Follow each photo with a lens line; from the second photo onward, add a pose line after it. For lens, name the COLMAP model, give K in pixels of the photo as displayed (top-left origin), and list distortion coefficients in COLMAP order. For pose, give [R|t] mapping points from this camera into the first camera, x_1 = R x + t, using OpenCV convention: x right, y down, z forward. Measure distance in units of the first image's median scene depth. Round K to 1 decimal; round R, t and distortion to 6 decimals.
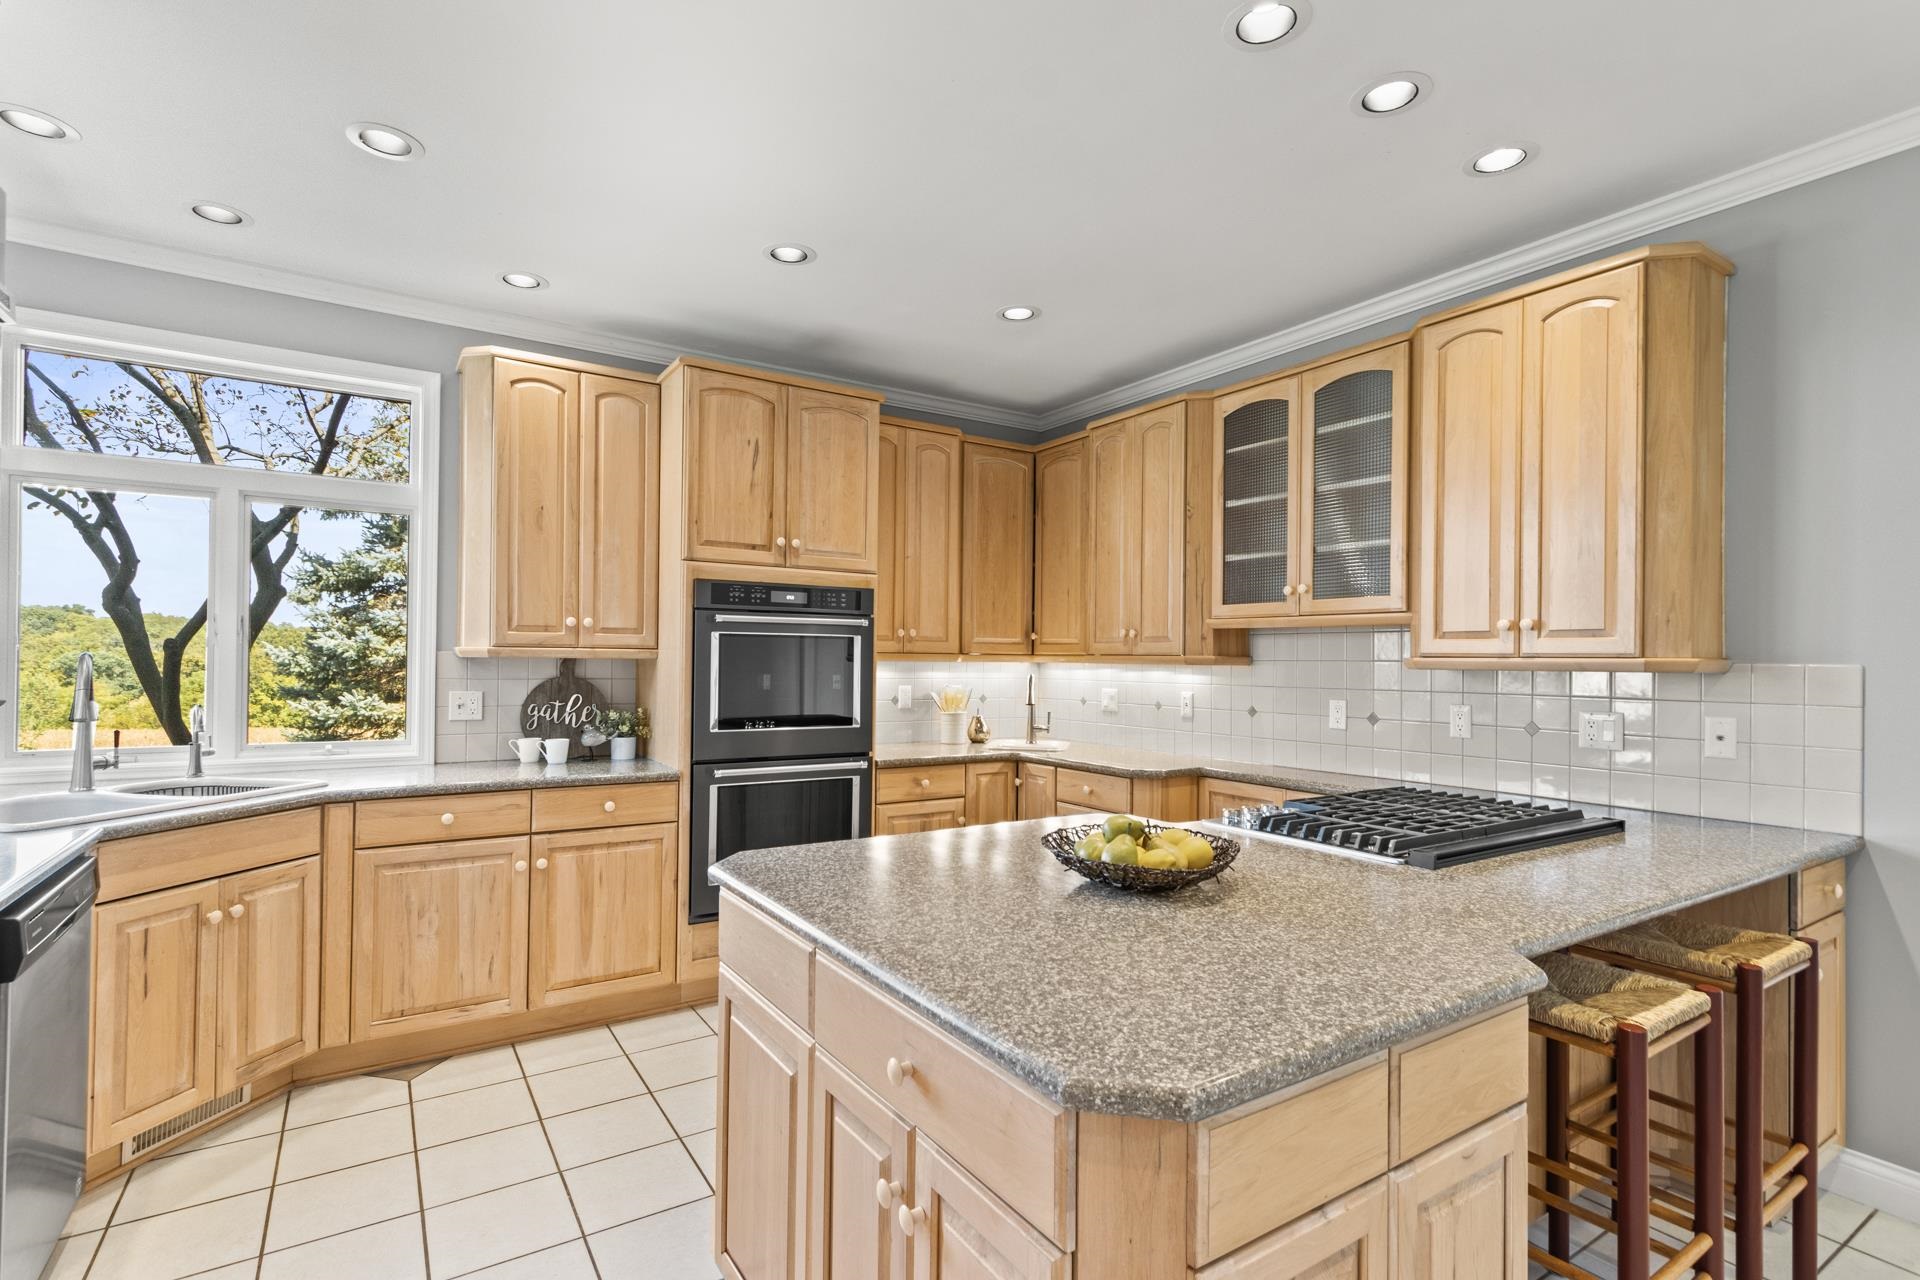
lens RADIAL K [[889.3, 0, 907.3], [0, 889.3, 653.8], [0, 0, 1]] dist [0.001358, -0.001020]
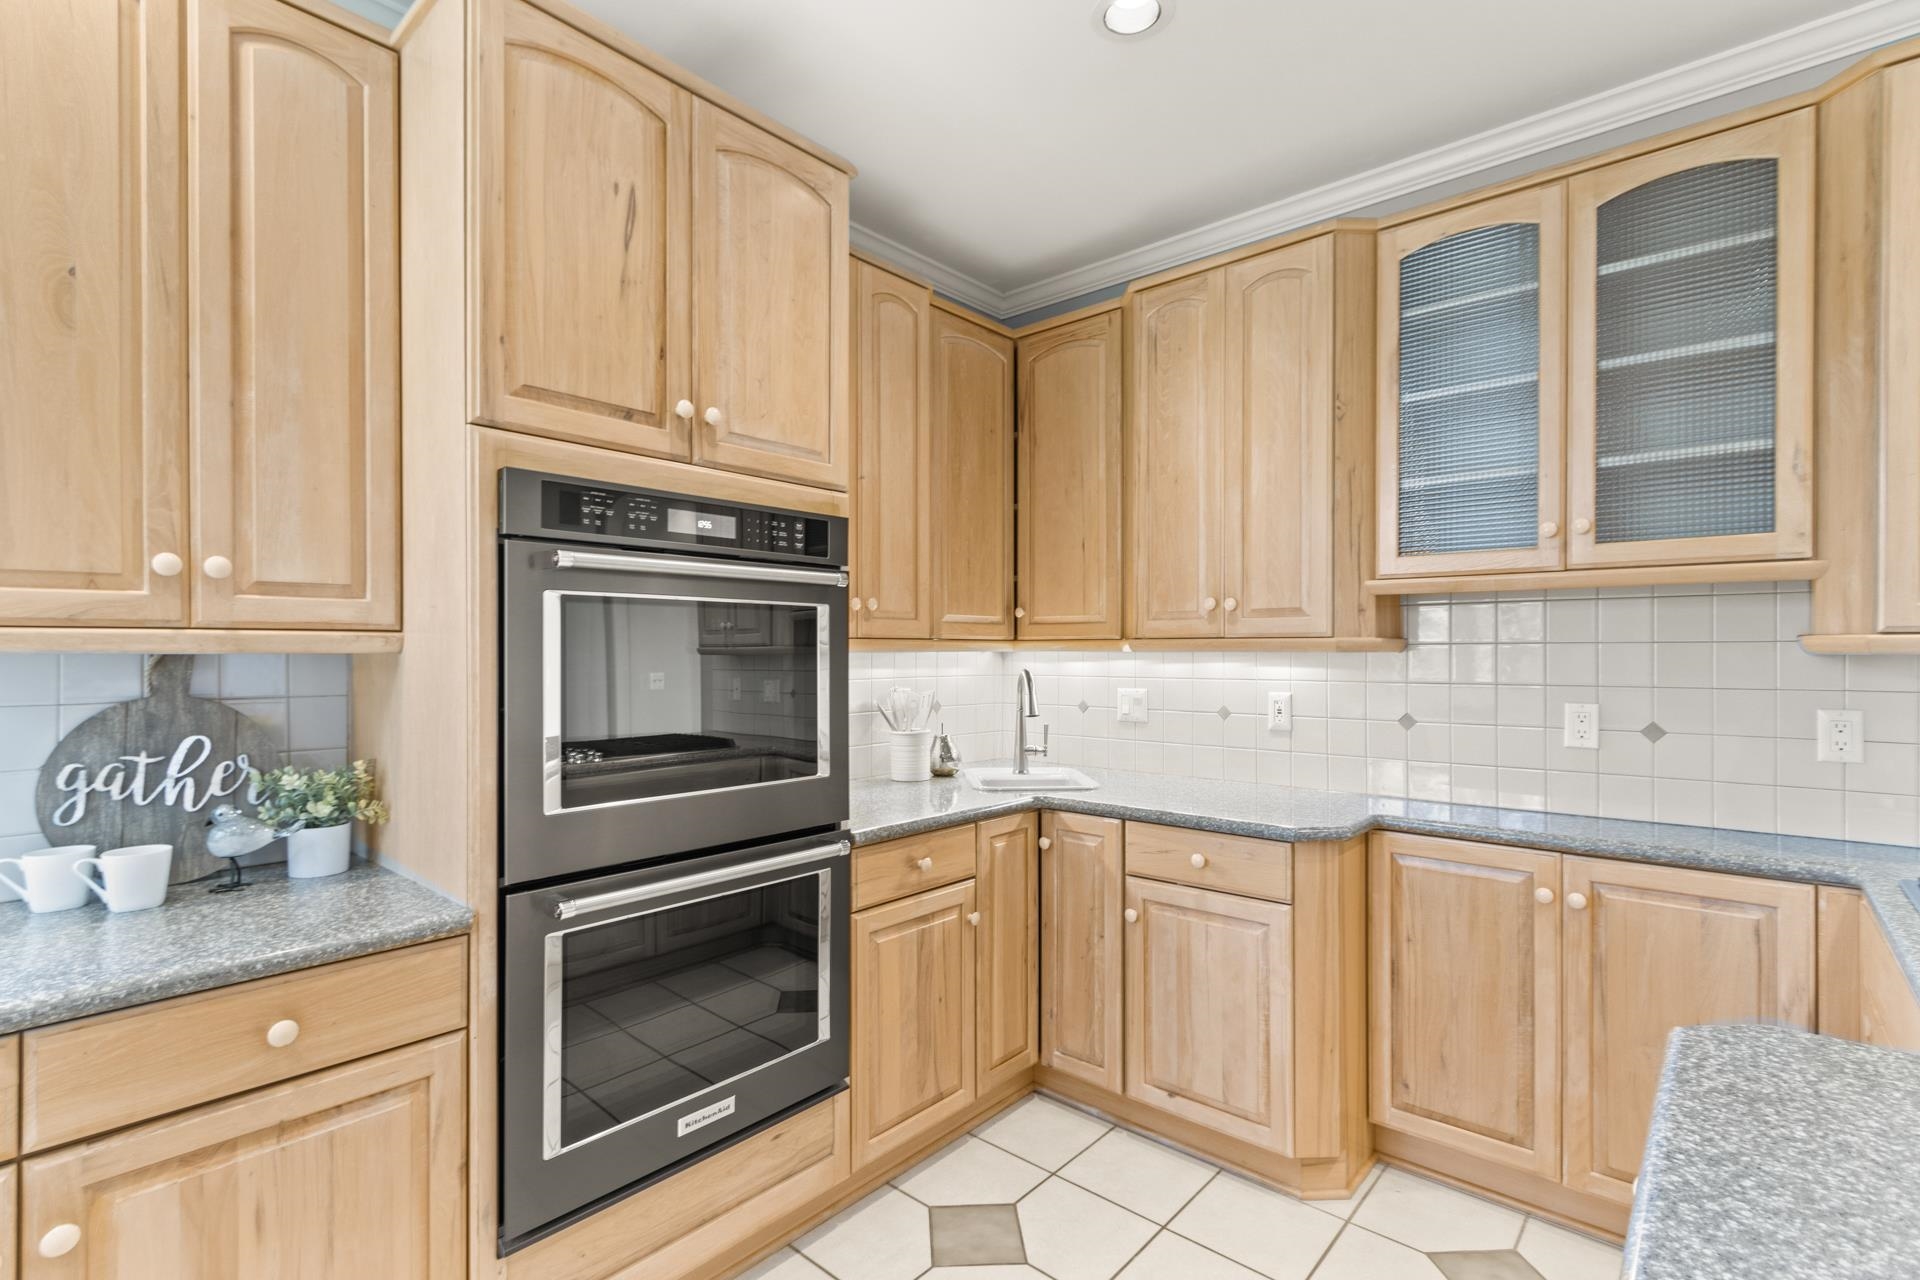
lens RADIAL K [[889.3, 0, 914.2], [0, 889.3, 652.2], [0, 0, 1]] dist [0.001358, -0.001020]
pose [[0.959751, -0.012189, 0.280587, -0.155715], [0.009466, 0.999894, 0.011056, 0.002774], [-0.280692, -0.007955, 0.959765, 0.485235]]
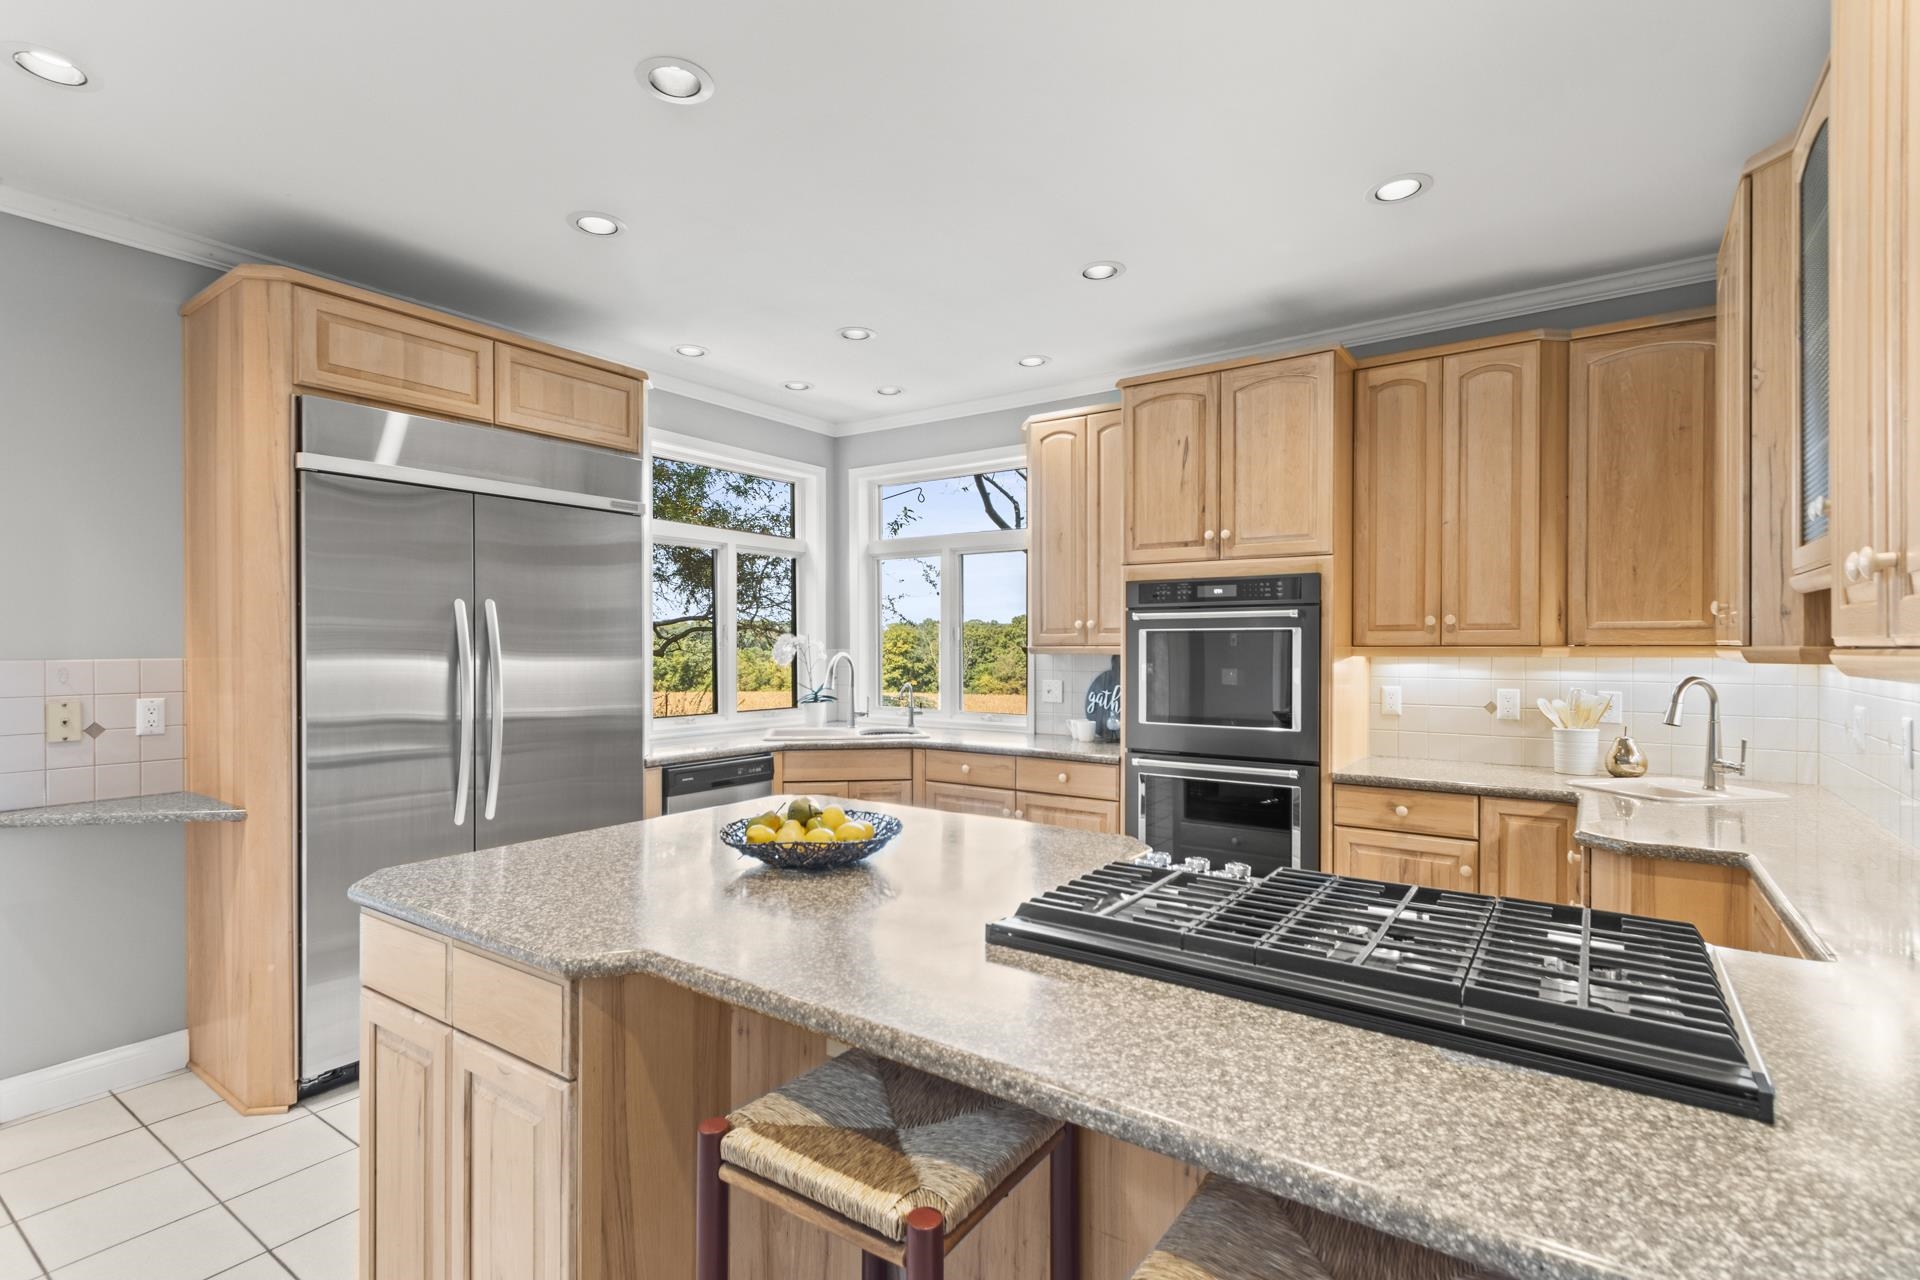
lens RADIAL K [[889.3, 0, 961.2], [0, 889.3, 650.0], [0, 0, 1]] dist [0.001358, -0.001020]
pose [[0.399217, -0.007137, -0.916829, 0.629850], [0.011185, 0.999933, -0.002913, 0.000382], [0.916788, -0.009092, 0.399271, 0.348732]]
